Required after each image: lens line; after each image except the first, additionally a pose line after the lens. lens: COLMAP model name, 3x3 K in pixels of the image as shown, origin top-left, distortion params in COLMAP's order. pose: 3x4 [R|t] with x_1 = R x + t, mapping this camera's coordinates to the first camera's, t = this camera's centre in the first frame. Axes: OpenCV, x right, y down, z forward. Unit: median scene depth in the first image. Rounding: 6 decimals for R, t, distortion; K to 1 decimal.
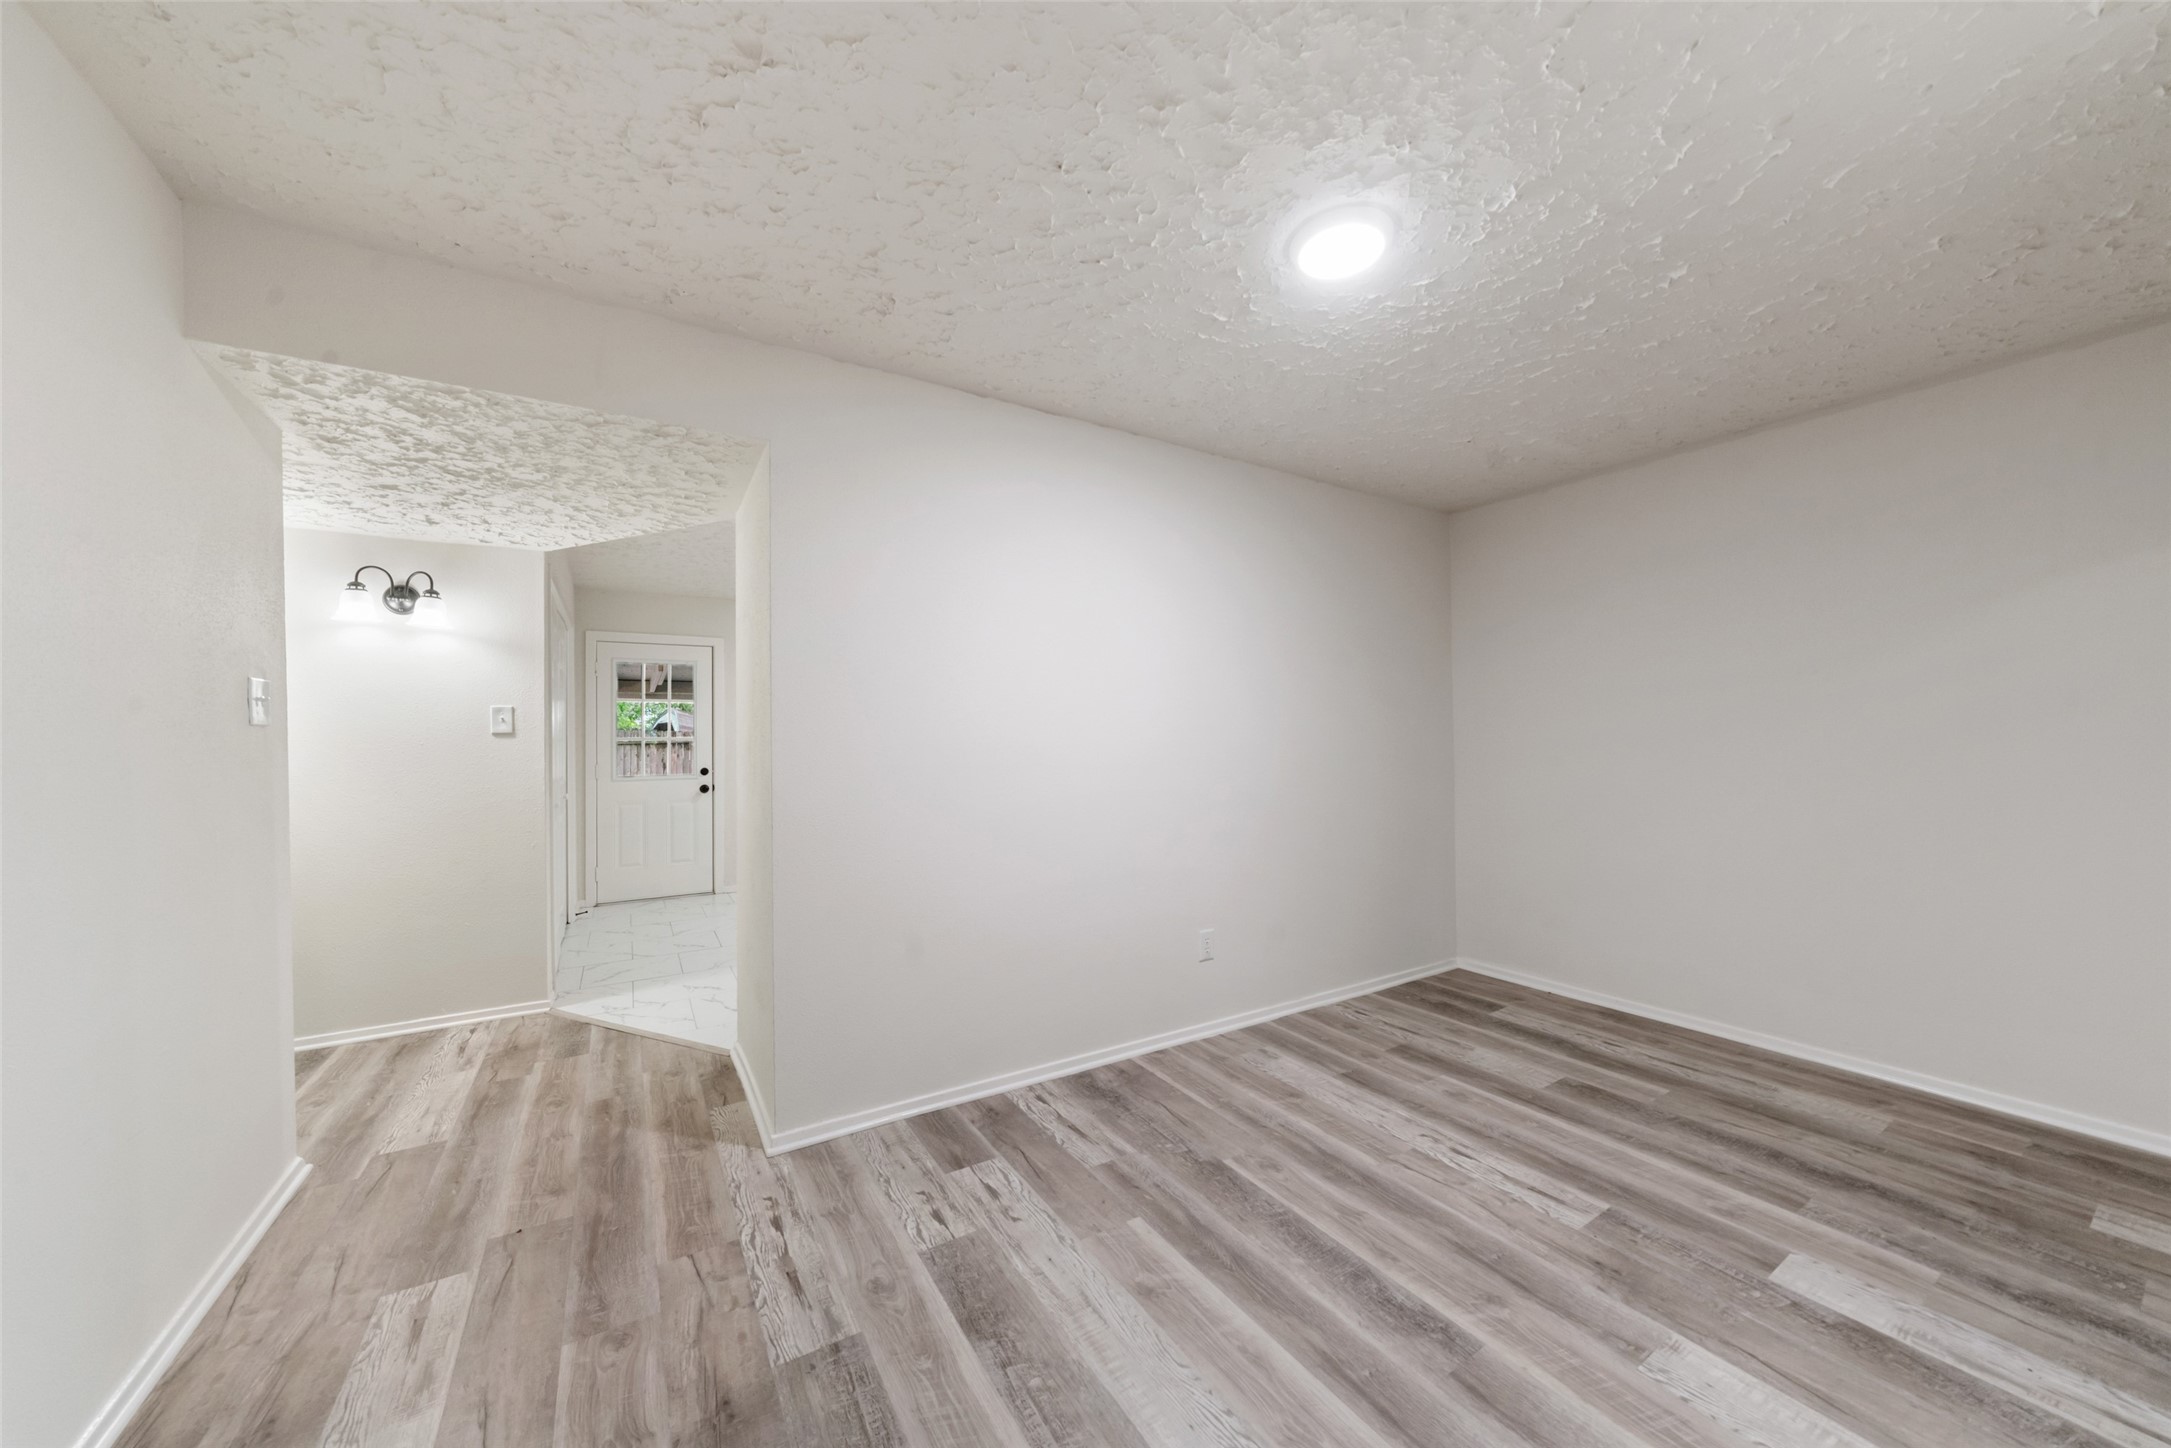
lens RADIAL K [[764.2, 0, 1072.6], [0, 764.2, 736.9], [0, 0, 1]] dist [-0.007927, 0.000080]
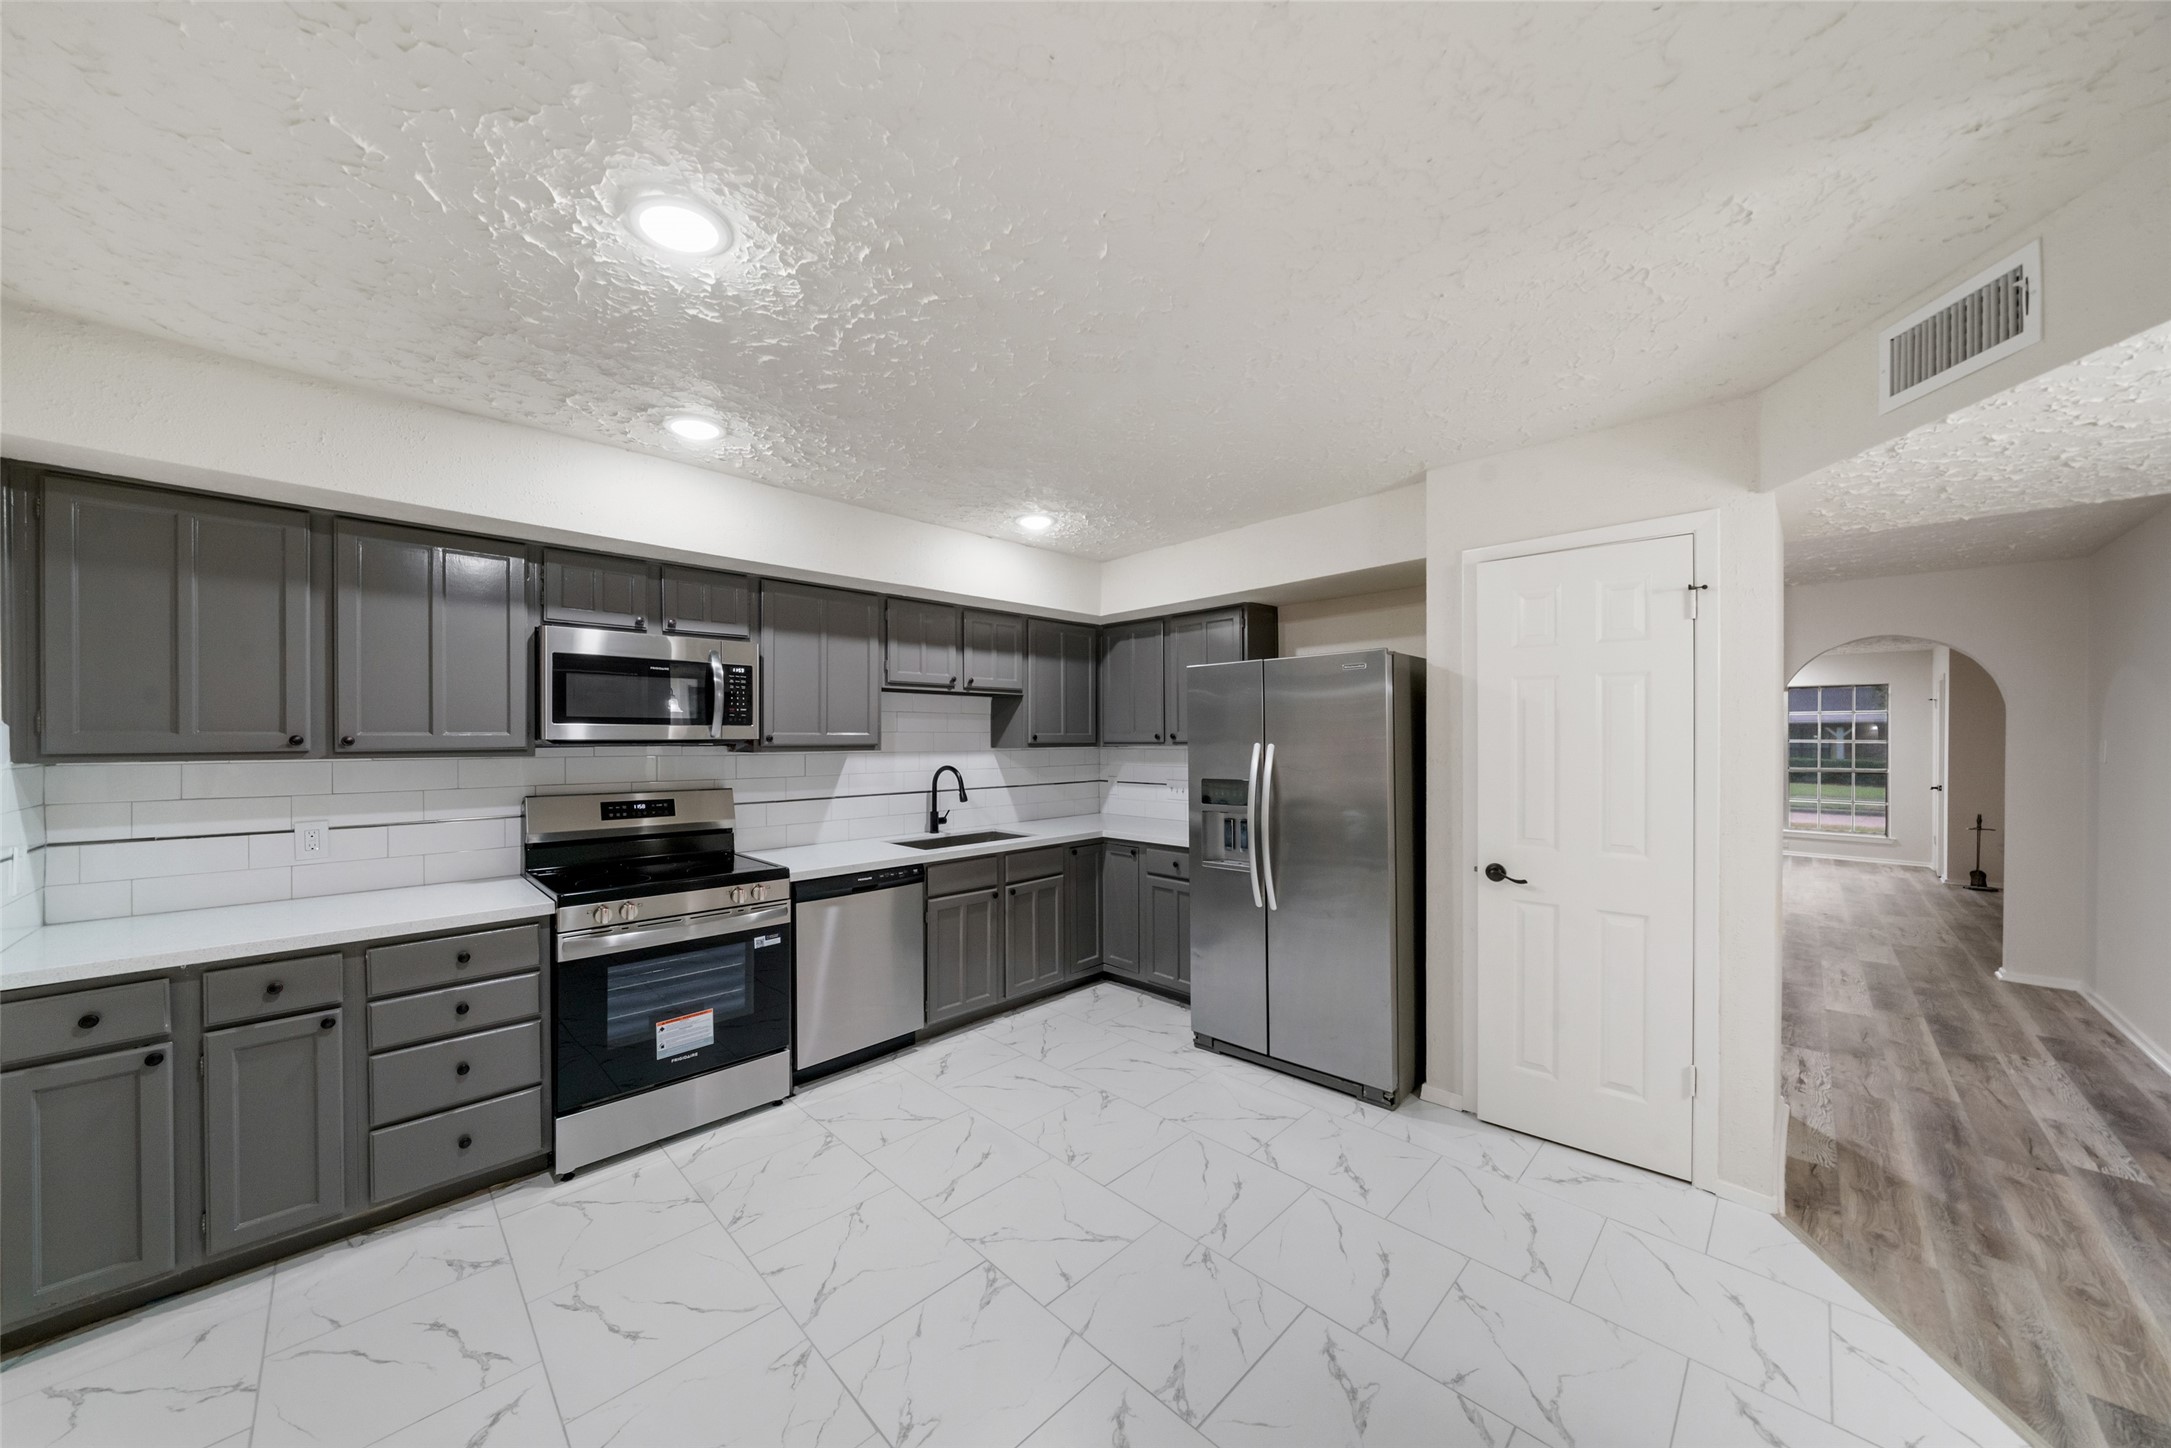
lens RADIAL K [[734.8, 0, 1080.3], [0, 734.8, 744.3], [0, 0, 1]] dist [-0.005573, 0.000241]
pose [[-0.250594, 0.004014, 0.968084, -1.287006], [0.001396, 0.999992, -0.003785, -0.063512], [-0.968091, 0.000403, -0.250597, 2.447248]]
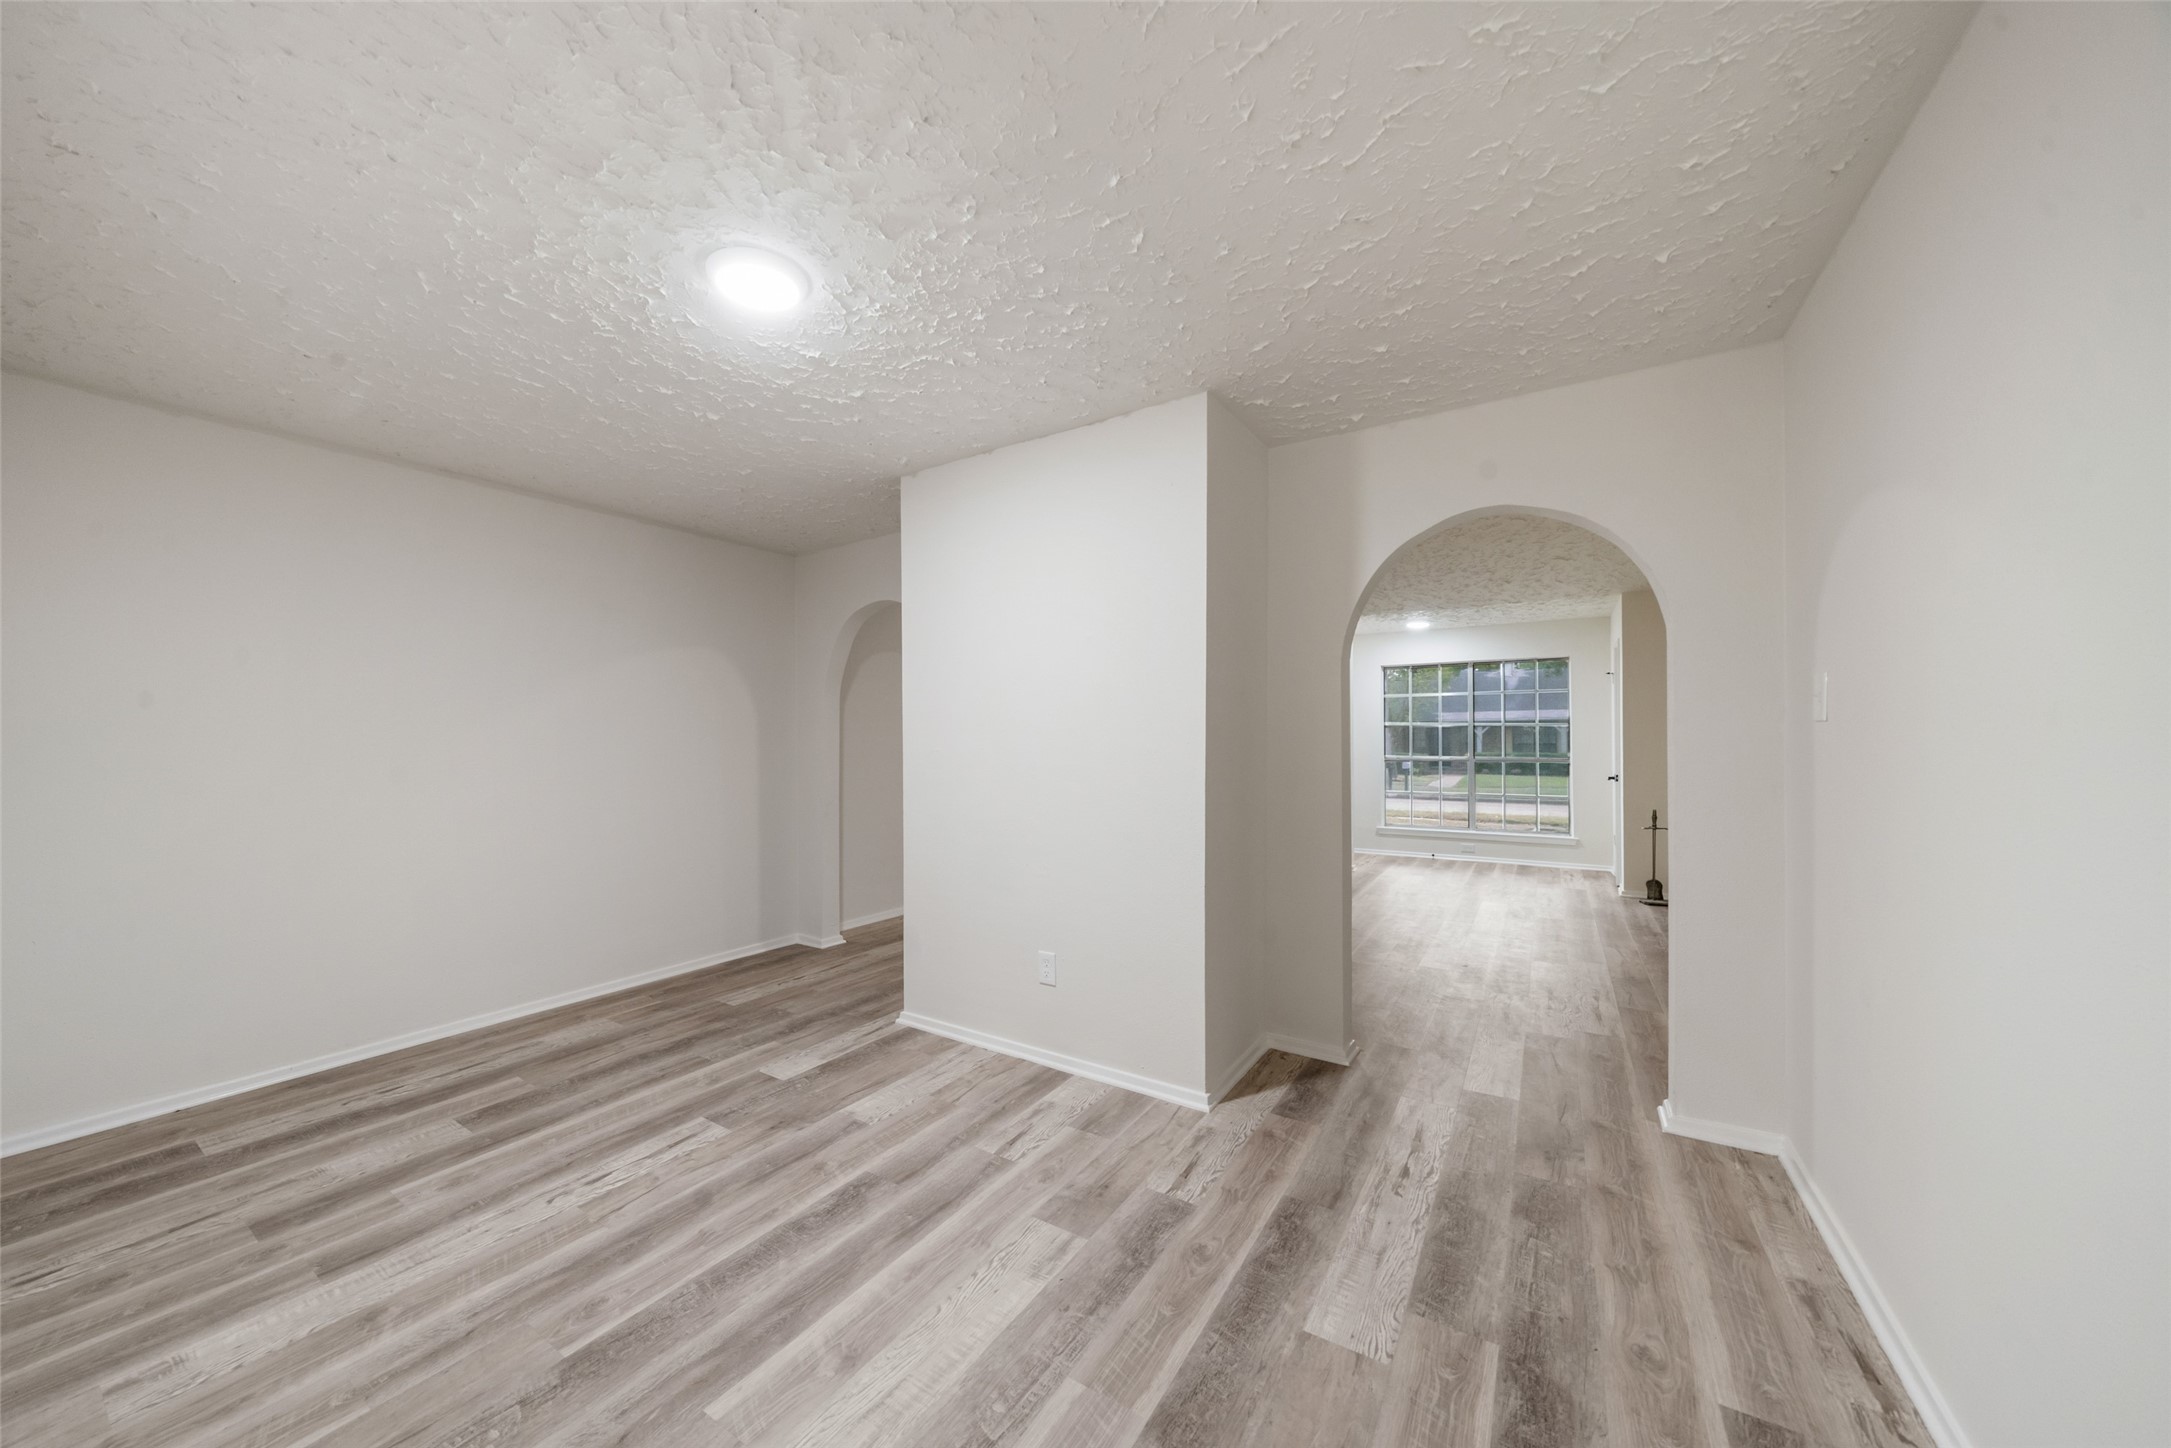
lens RADIAL K [[734.8, 0, 1080.3], [0, 734.8, 744.3], [0, 0, 1]] dist [-0.005573, 0.000241]
pose [[-0.446730, 0.009927, 0.894614, -0.608594], [0.010548, 0.999927, -0.005828, -0.002398], [-0.894607, 0.006833, -0.446802, 0.845561]]
